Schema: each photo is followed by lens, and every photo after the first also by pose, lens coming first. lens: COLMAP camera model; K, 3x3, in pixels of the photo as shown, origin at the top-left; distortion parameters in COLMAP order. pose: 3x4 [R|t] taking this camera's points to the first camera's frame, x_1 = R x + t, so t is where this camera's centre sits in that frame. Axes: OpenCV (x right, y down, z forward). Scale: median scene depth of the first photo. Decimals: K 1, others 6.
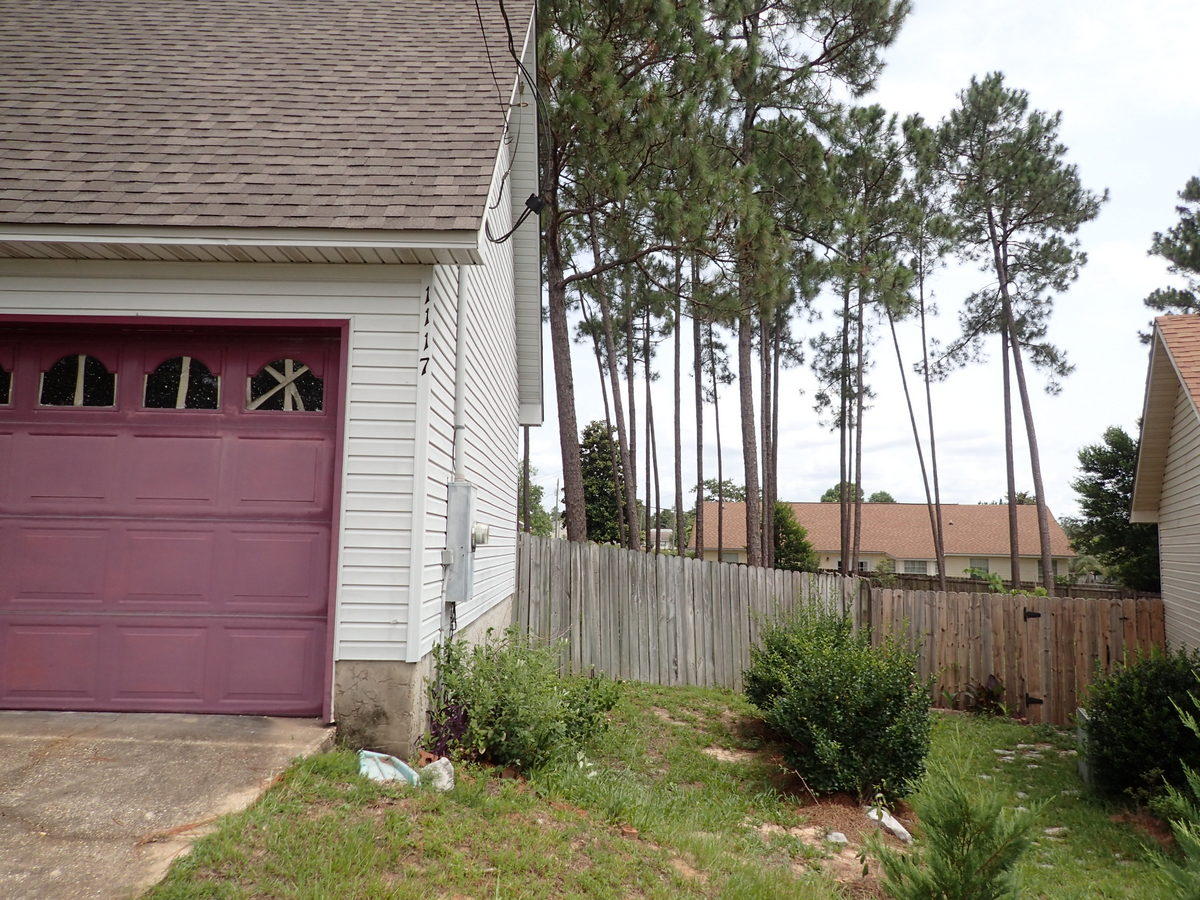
lens RADIAL K [[892.5, 0, 601.7], [0, 892.5, 447.2], [0, 0, 1]] dist [-0.001459, -0.003801]
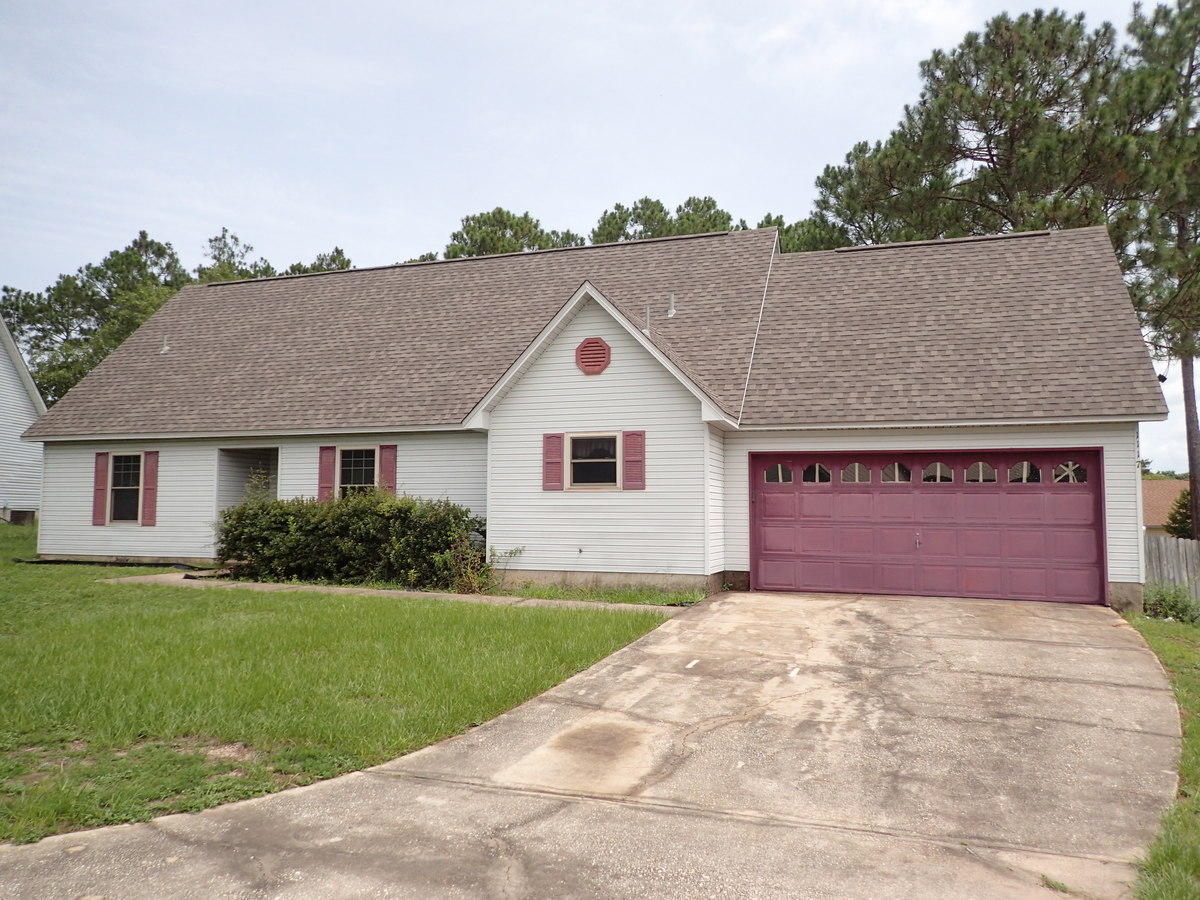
lens RADIAL K [[892.5, 0, 601.7], [0, 892.5, 447.2], [0, 0, 1]] dist [-0.001459, -0.003801]
pose [[0.937010, -0.030943, -0.347930, -0.719629], [0.041096, 0.998917, 0.021837, -0.250166], [0.346877, -0.034760, 0.937266, -1.799841]]
